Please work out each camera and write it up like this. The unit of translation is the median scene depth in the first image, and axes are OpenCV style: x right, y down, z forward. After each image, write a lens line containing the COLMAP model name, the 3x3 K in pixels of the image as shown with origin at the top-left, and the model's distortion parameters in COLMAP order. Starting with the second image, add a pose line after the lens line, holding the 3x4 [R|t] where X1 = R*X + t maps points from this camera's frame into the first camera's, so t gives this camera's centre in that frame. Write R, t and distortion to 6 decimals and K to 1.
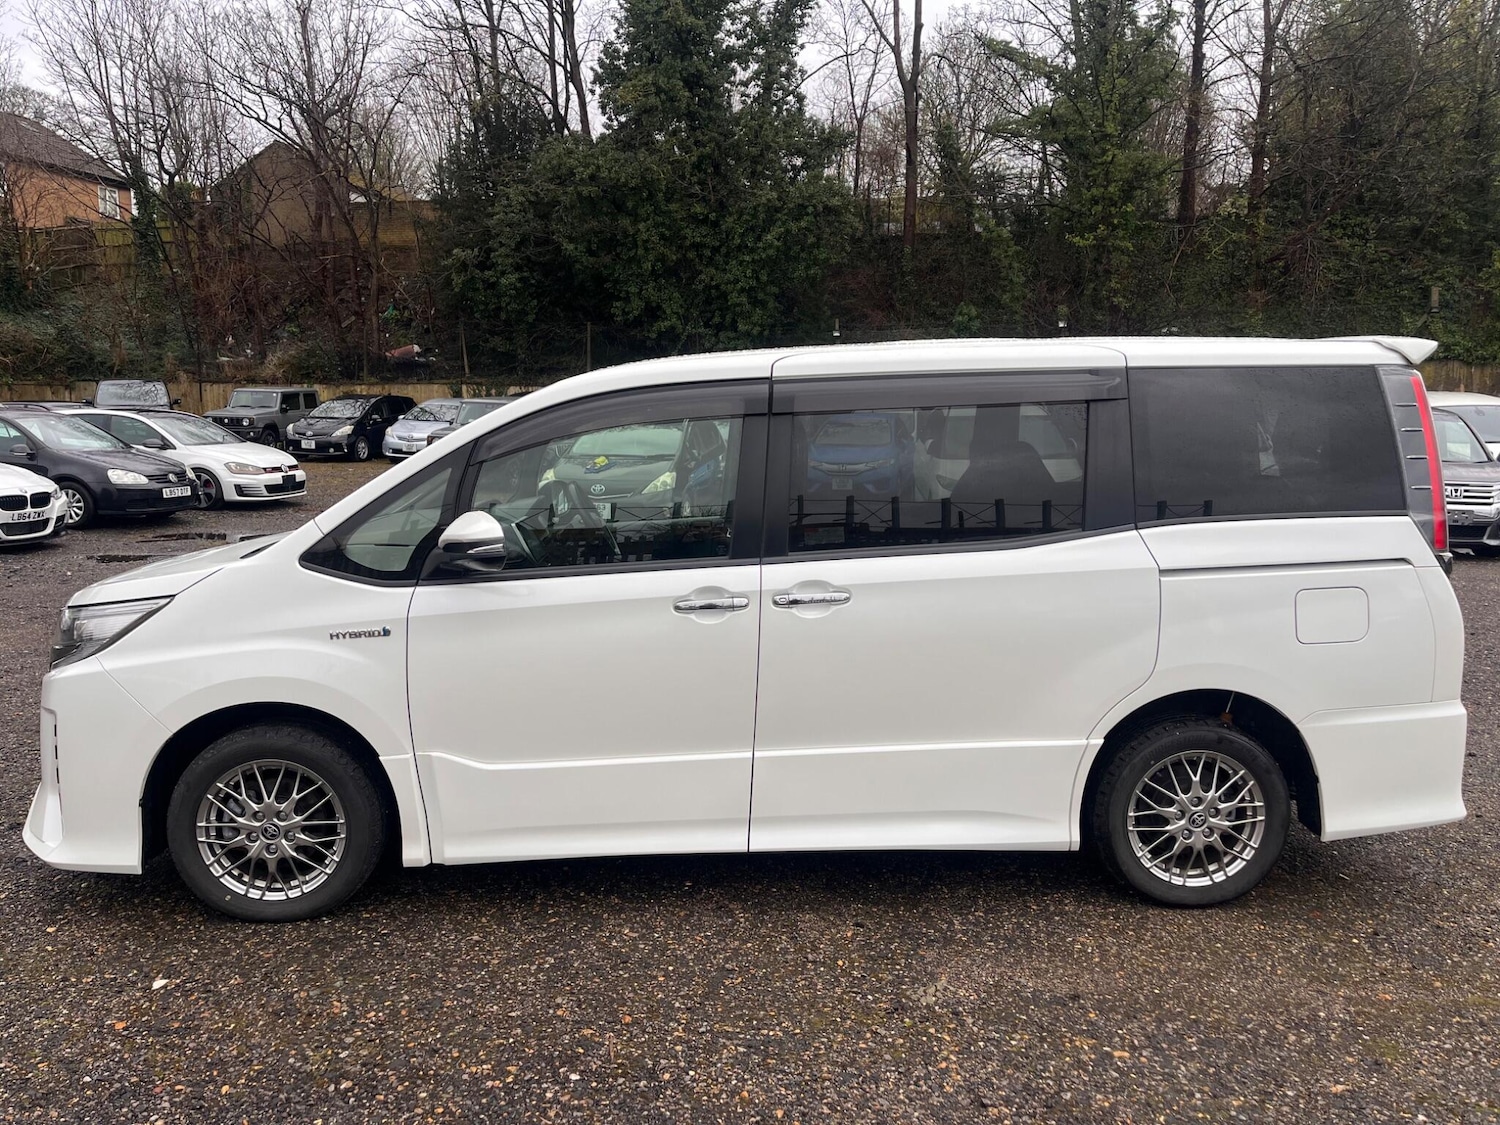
lens RADIAL K [[1135.8, 0, 748.8], [0, 1135.8, 559.1], [0, 0, 1]] dist [0.064620, -0.089922]
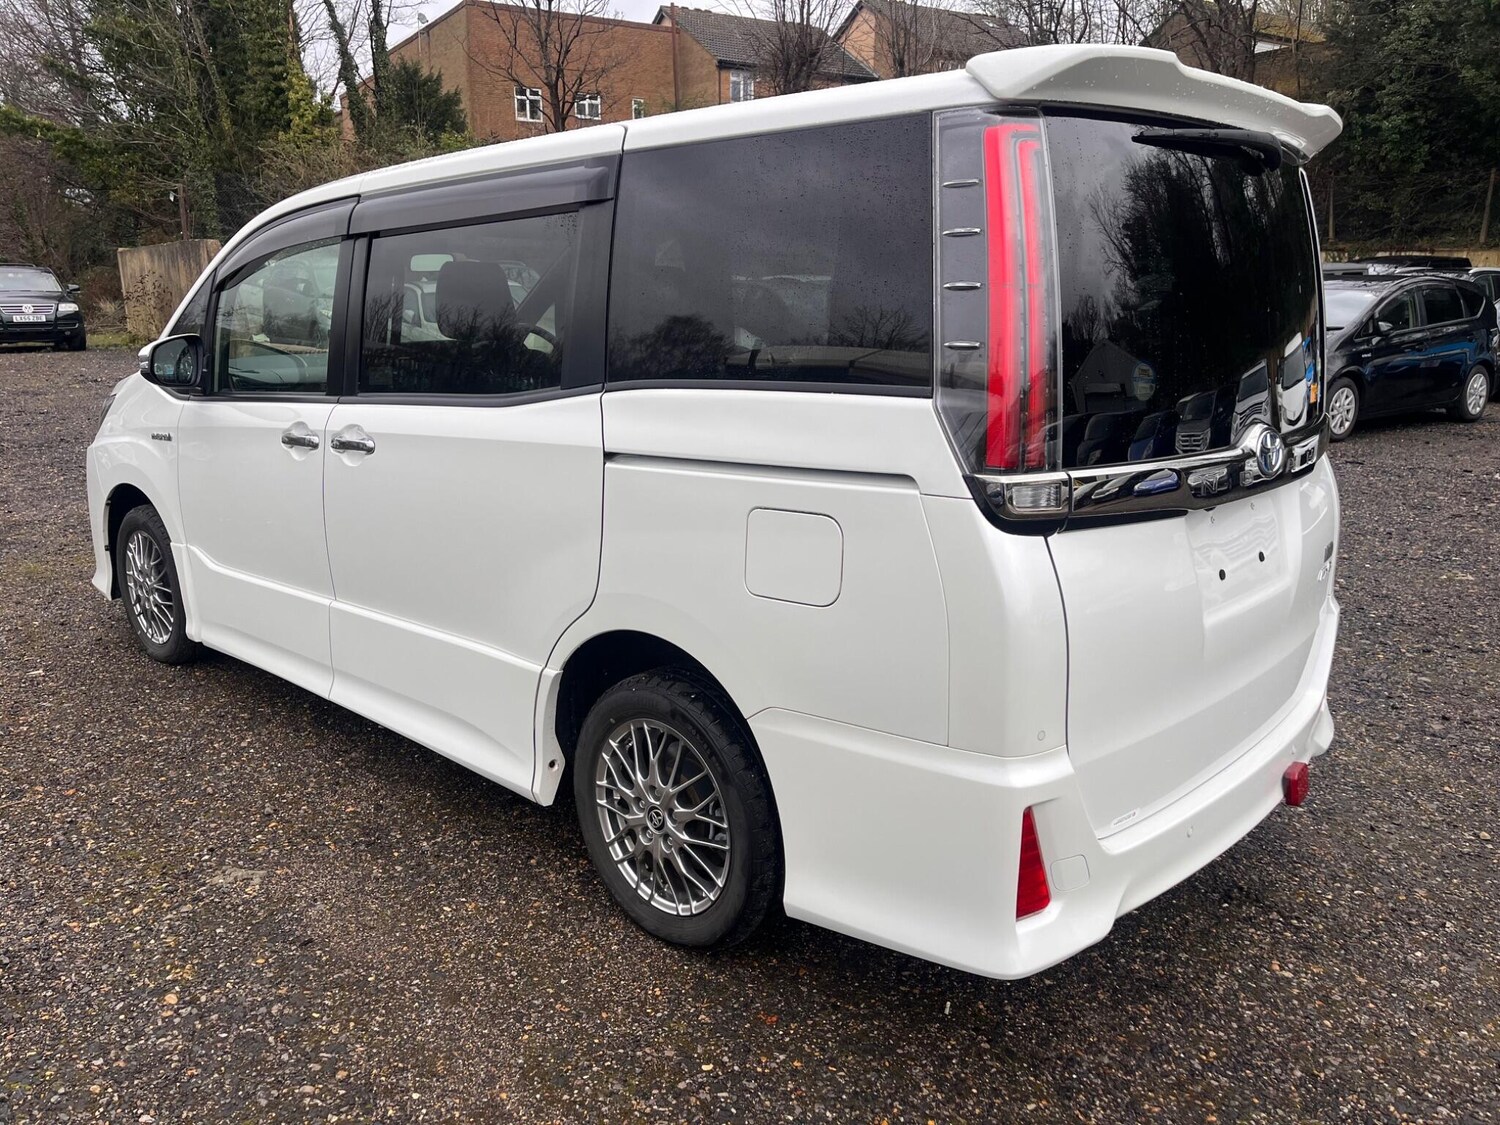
lens RADIAL K [[1135.8, 0, 748.2], [0, 1135.8, 562.6], [0, 0, 1]] dist [0.064620, -0.089922]
pose [[0.707486, 0.165128, -0.687165, 0.880597], [-0.091335, 0.985530, 0.142790, -0.029903], [0.700800, -0.038259, 0.712331, 0.549110]]
